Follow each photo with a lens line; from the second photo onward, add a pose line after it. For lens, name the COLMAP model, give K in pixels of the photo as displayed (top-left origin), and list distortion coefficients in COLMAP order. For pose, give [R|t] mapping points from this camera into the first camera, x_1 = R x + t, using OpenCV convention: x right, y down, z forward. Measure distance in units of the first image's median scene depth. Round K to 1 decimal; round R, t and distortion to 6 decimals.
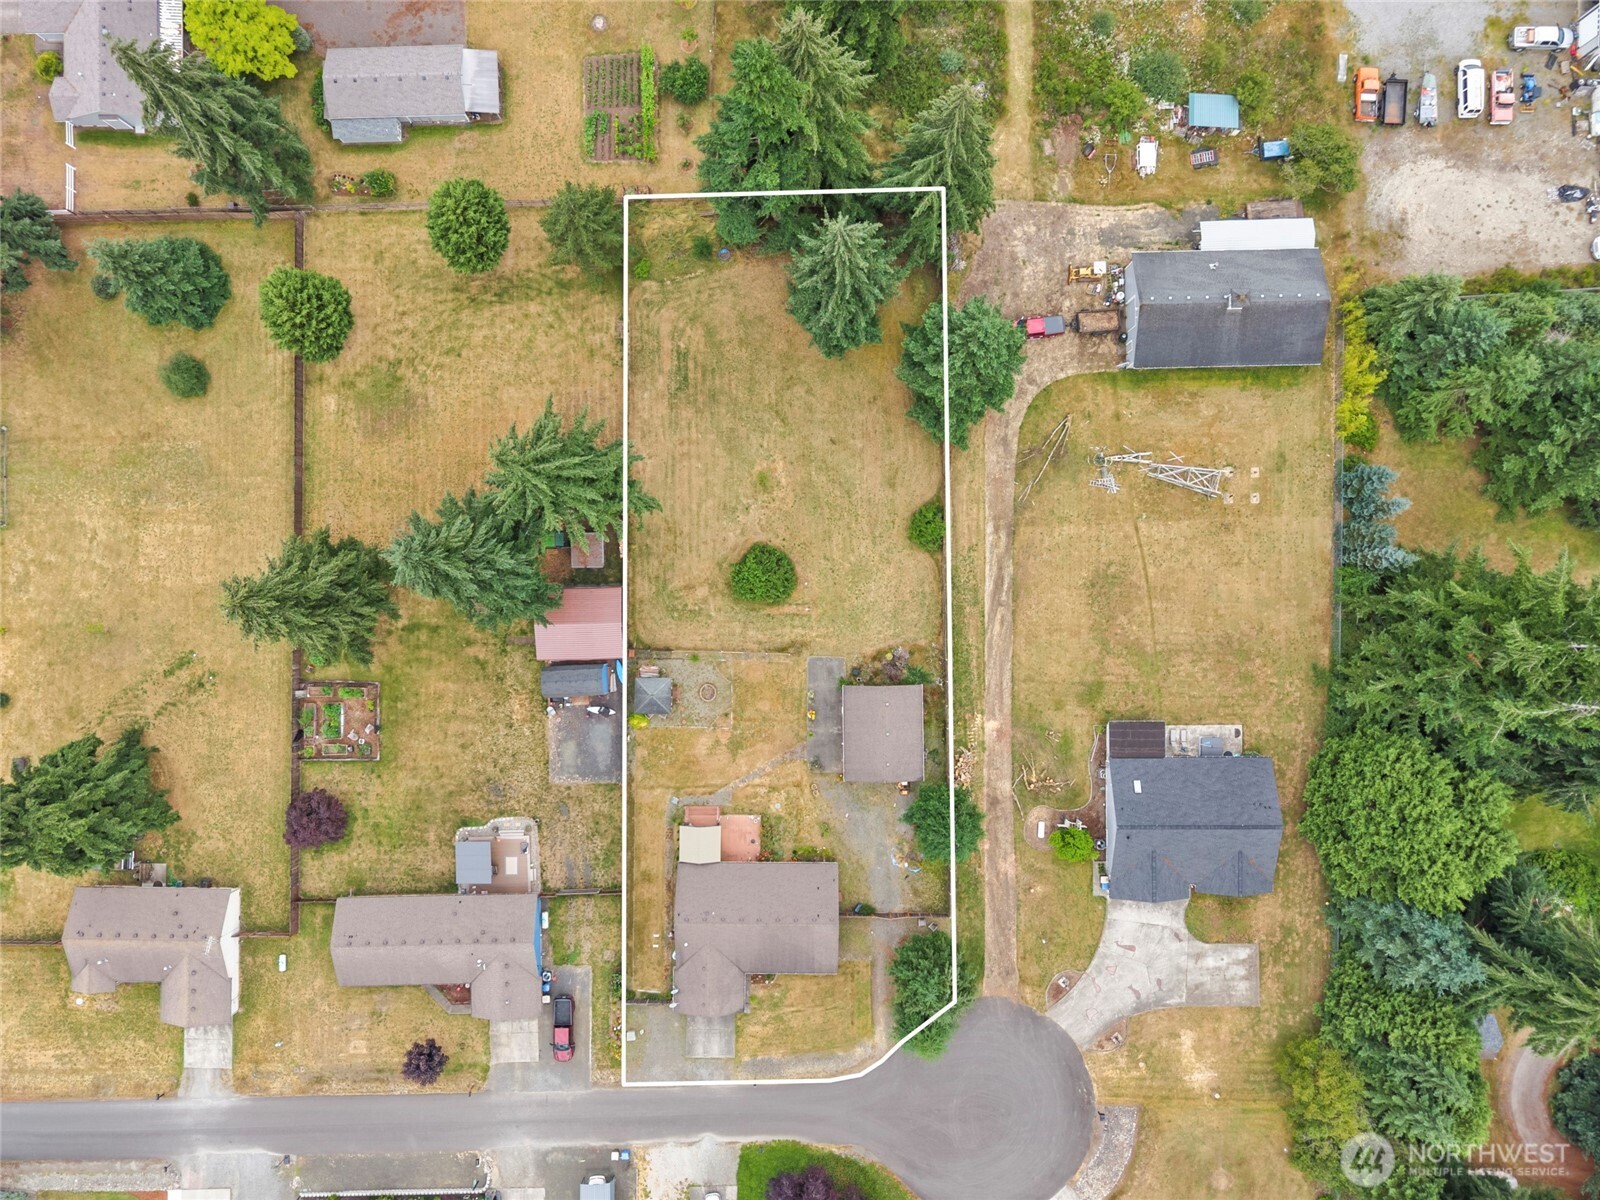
lens RADIAL K [[1104.8, 0, 803.2], [0, 1104.8, 592.3], [0, 0, 1]] dist [0.059840, -0.070532]
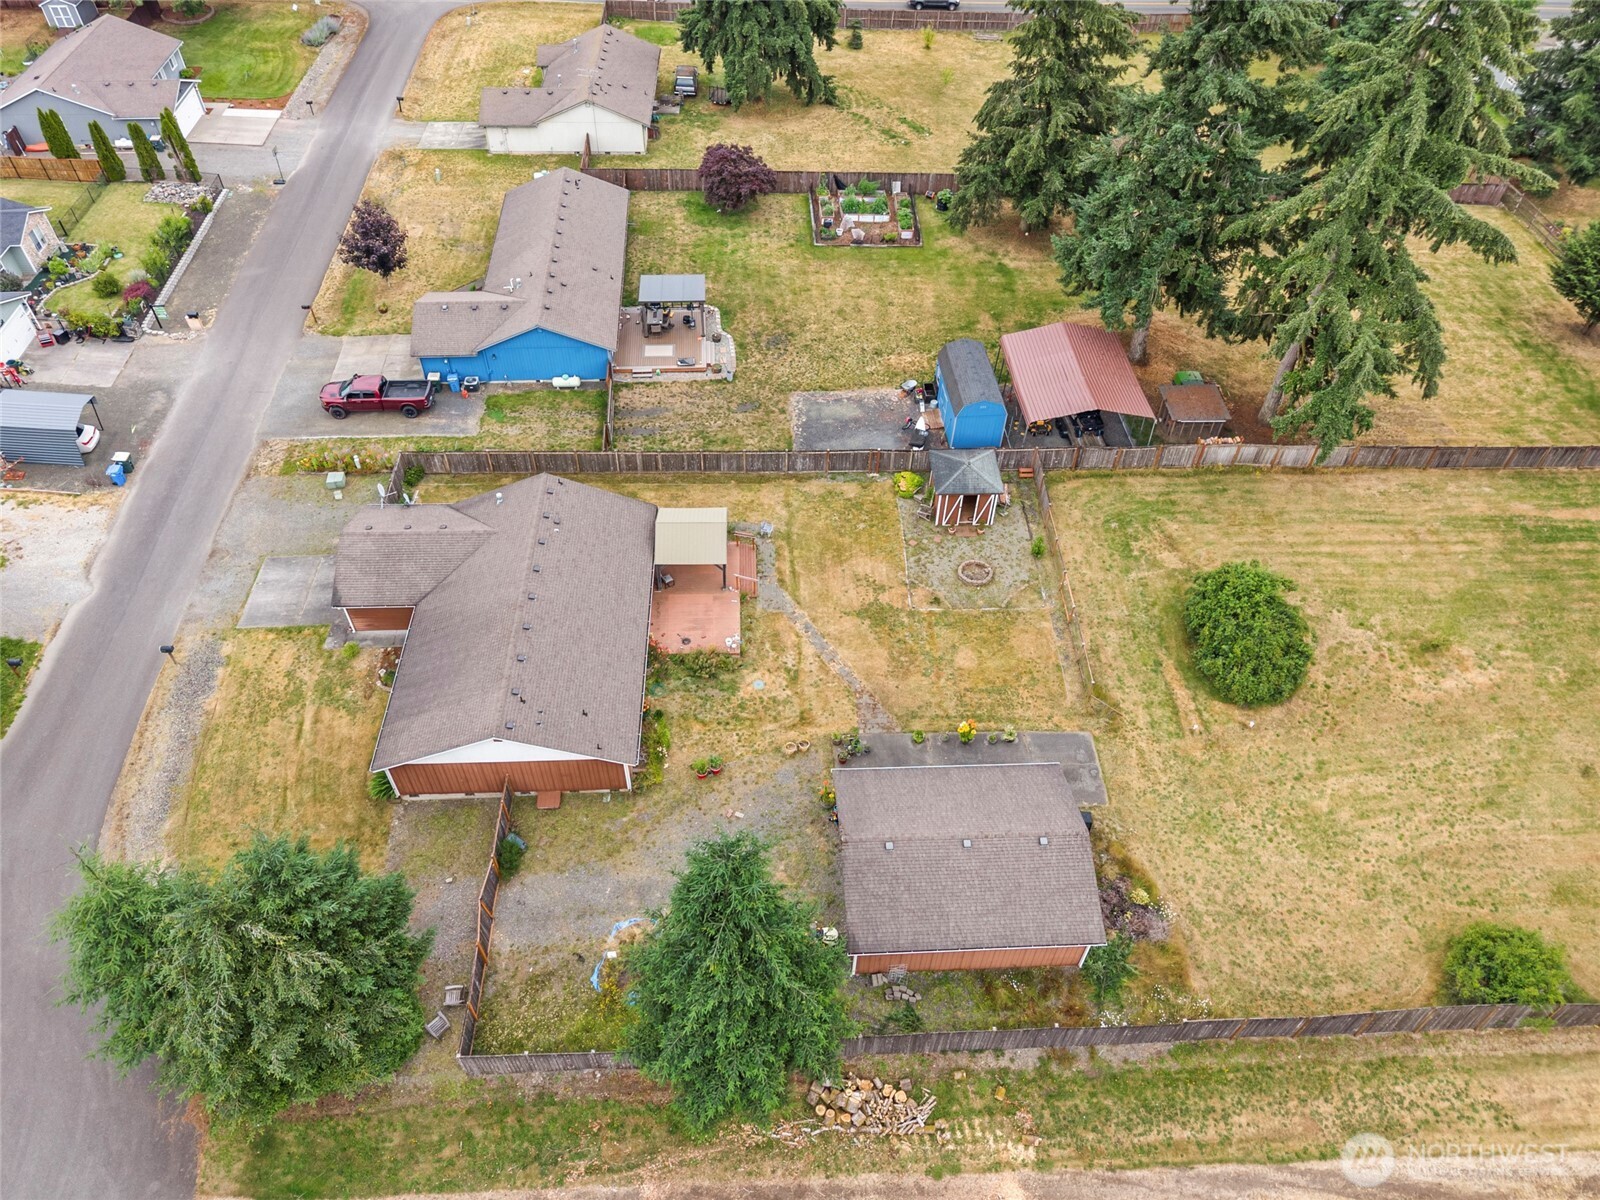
lens RADIAL K [[1104.8, 0, 803.2], [0, 1104.8, 592.3], [0, 0, 1]] dist [0.059840, -0.070532]
pose [[0.048418, 0.722642, -0.689524, 0.270379], [-0.998737, 0.025730, -0.043165, 0.194274], [-0.013451, 0.690743, 0.722975, 0.638595]]
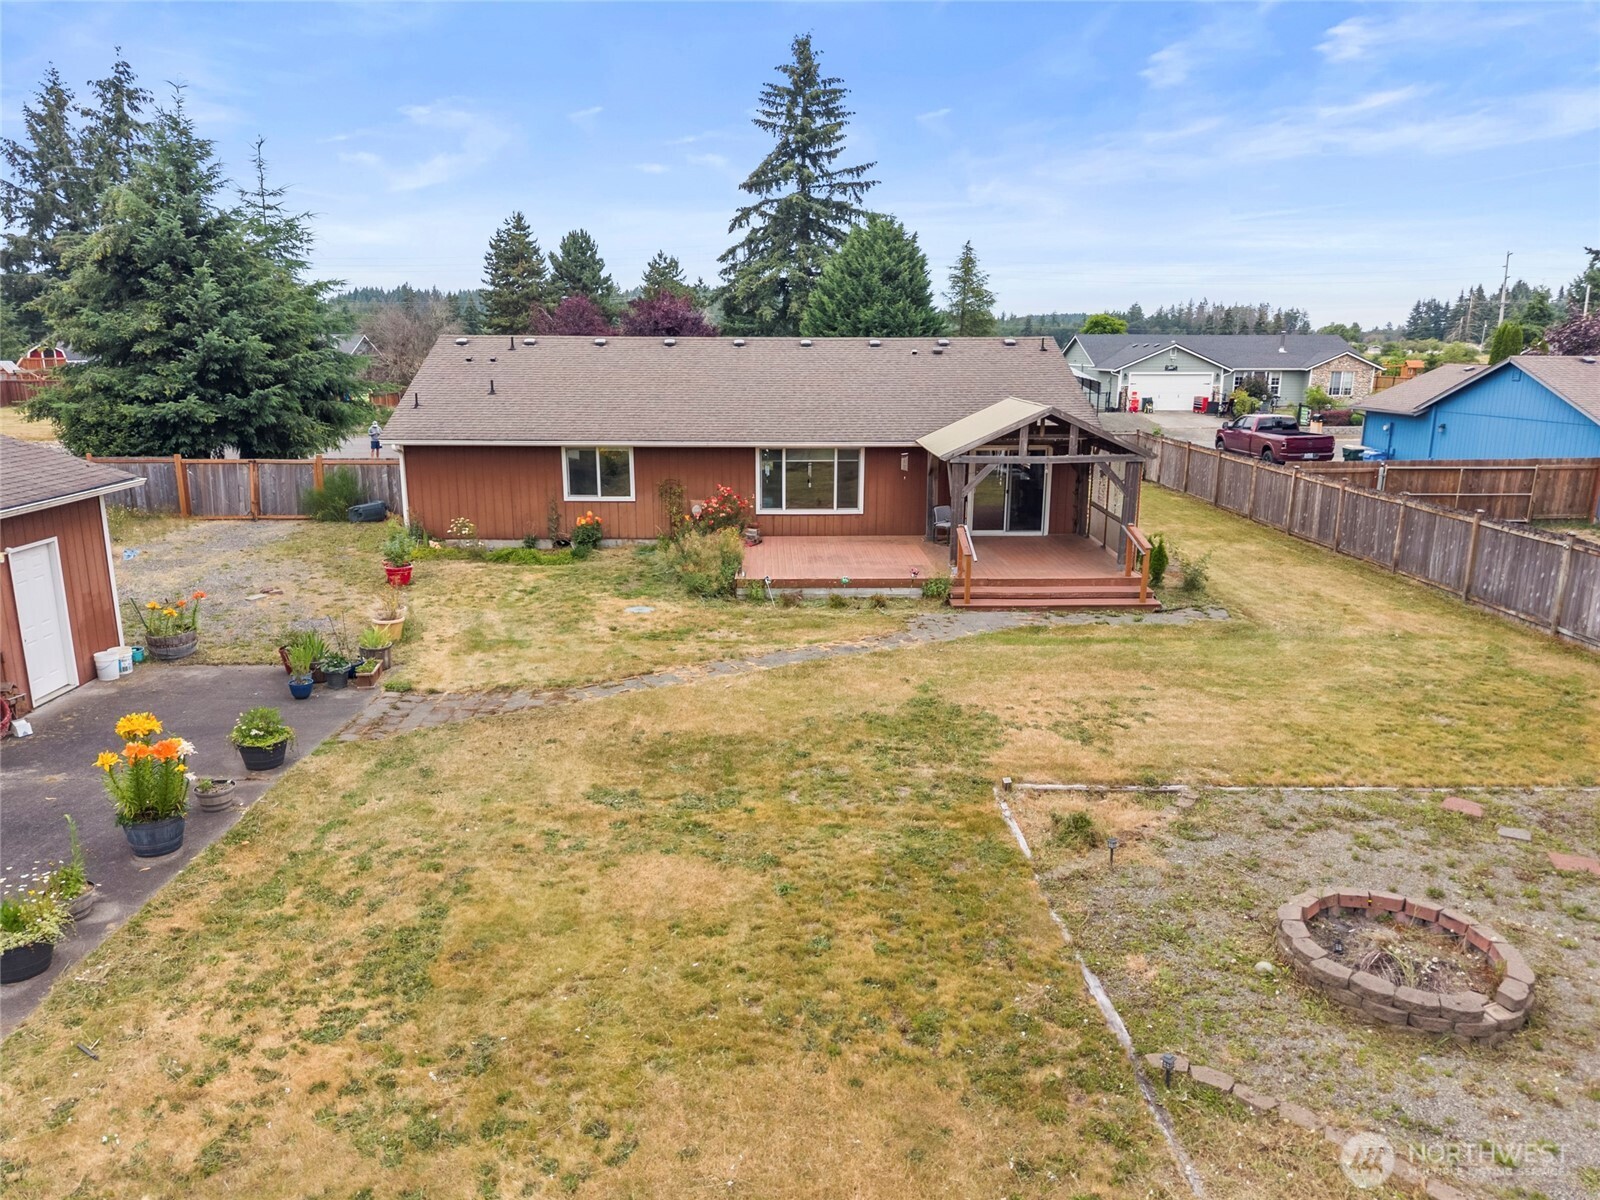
lens RADIAL K [[1104.8, 0, 803.2], [0, 1104.8, 592.3], [0, 0, 1]] dist [0.059840, -0.070532]
pose [[-0.999371, -0.003114, -0.035337, -0.041550], [-0.033861, -0.213217, 0.976418, 0.023585], [-0.010575, 0.977000, 0.212978, 0.961458]]
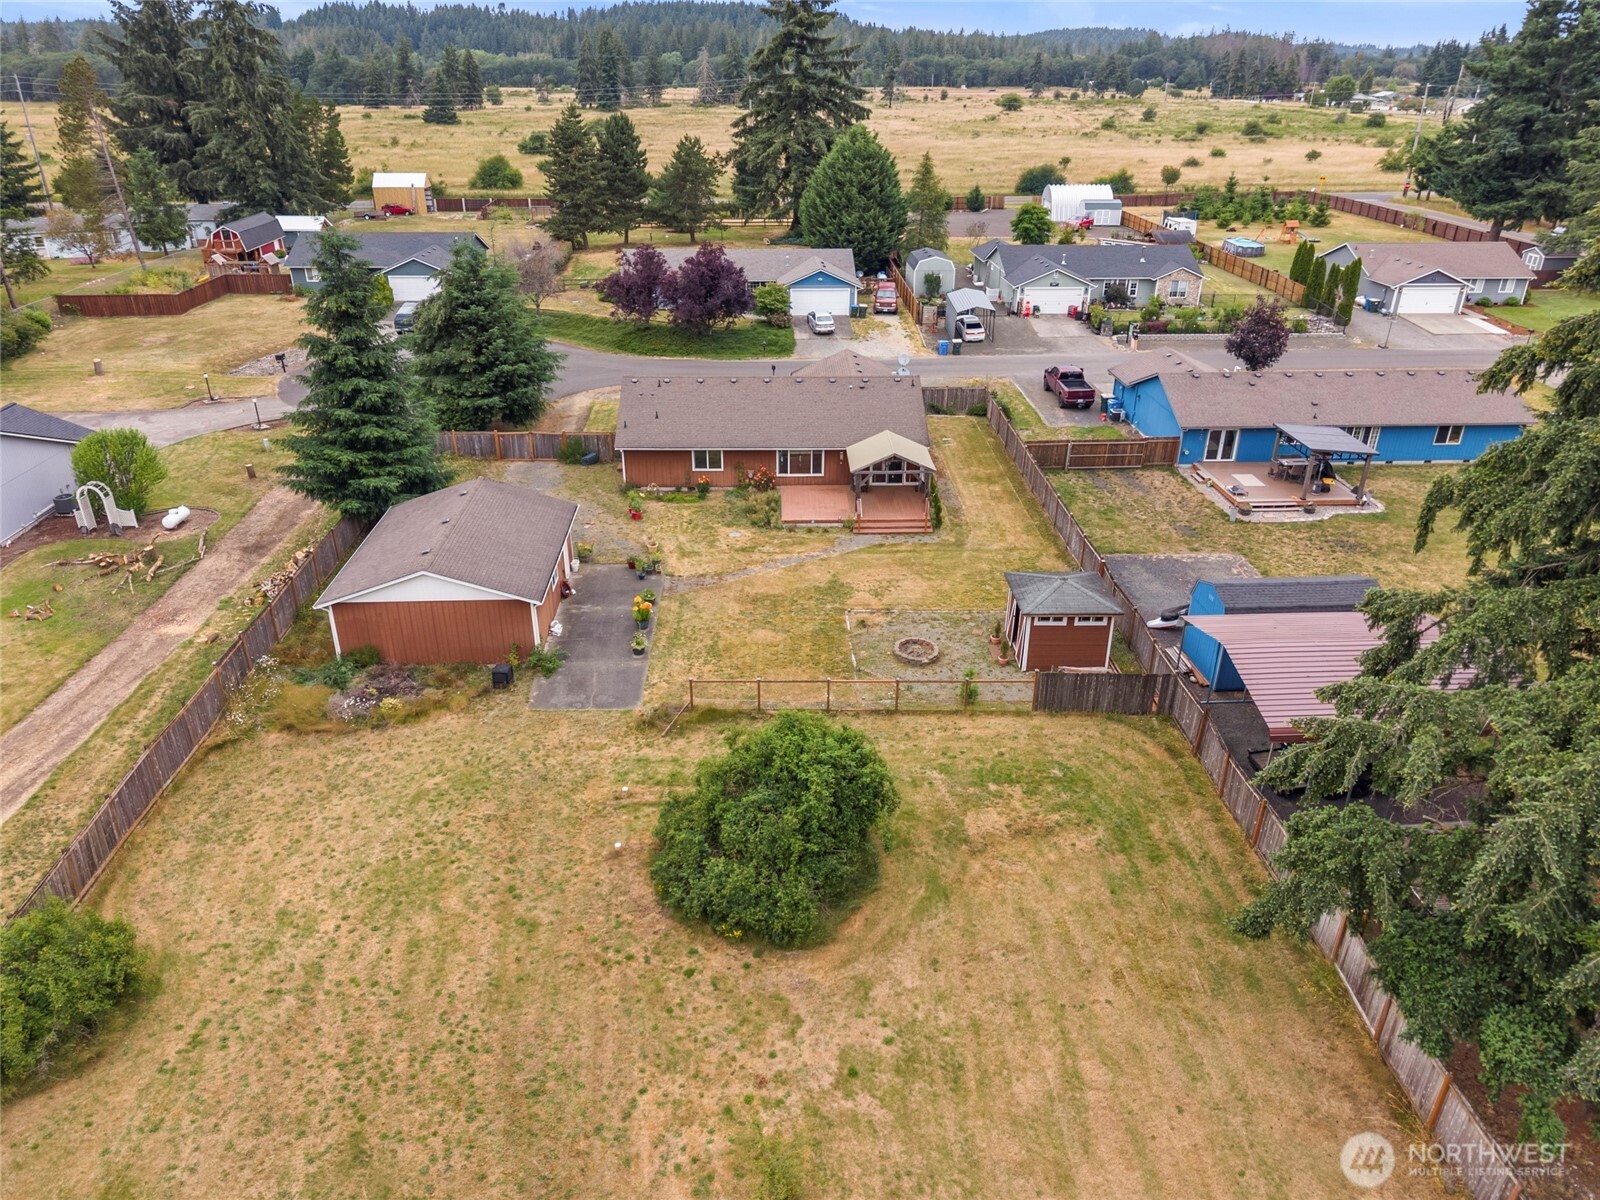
lens RADIAL K [[1104.8, 0, 803.2], [0, 1104.8, 592.3], [0, 0, 1]] dist [0.059840, -0.070532]
pose [[-0.999338, 0.001100, -0.036371, -0.033629], [-0.033315, -0.429647, 0.902382, -0.235687], [-0.014634, 0.902996, 0.429399, 0.823954]]
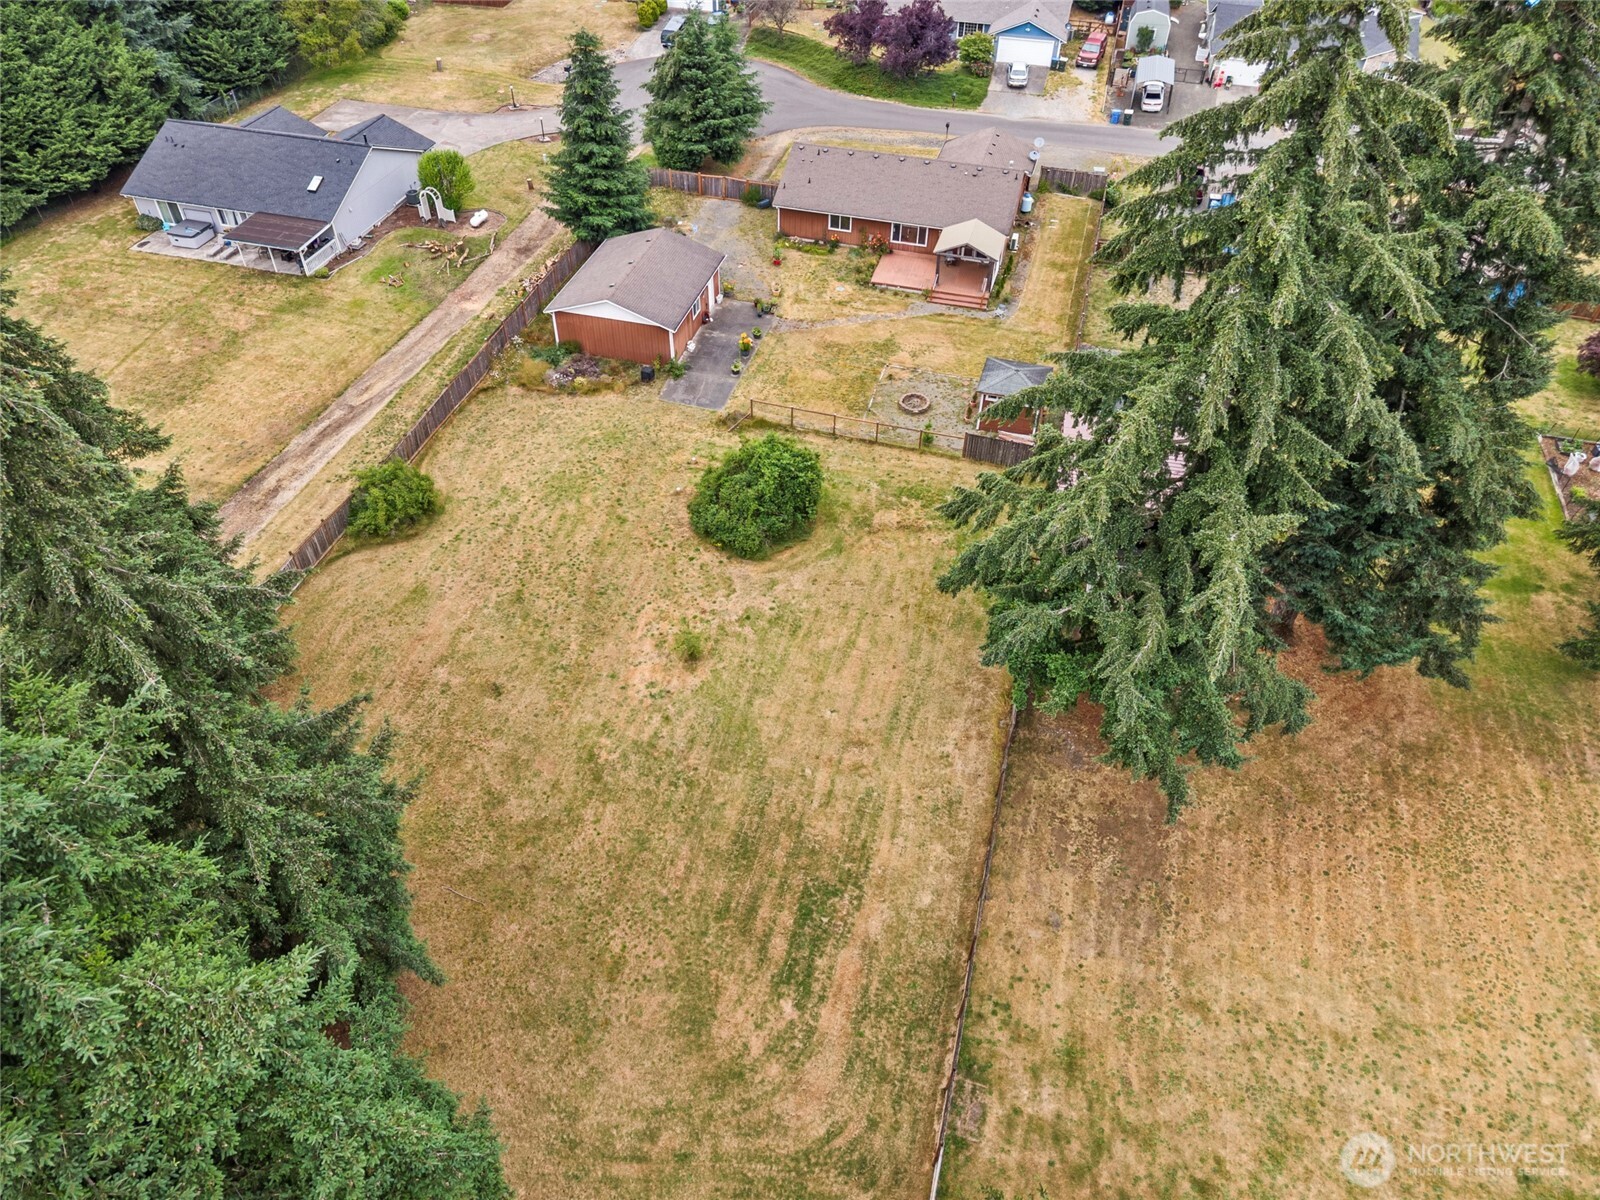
lens RADIAL K [[1104.8, 0, 803.2], [0, 1104.8, 592.3], [0, 0, 1]] dist [0.059840, -0.070532]
pose [[-0.964244, -0.199398, 0.174568, -0.147915], [0.263352, -0.647223, 0.715366, -0.380570], [-0.029658, 0.735760, 0.676593, 0.698178]]
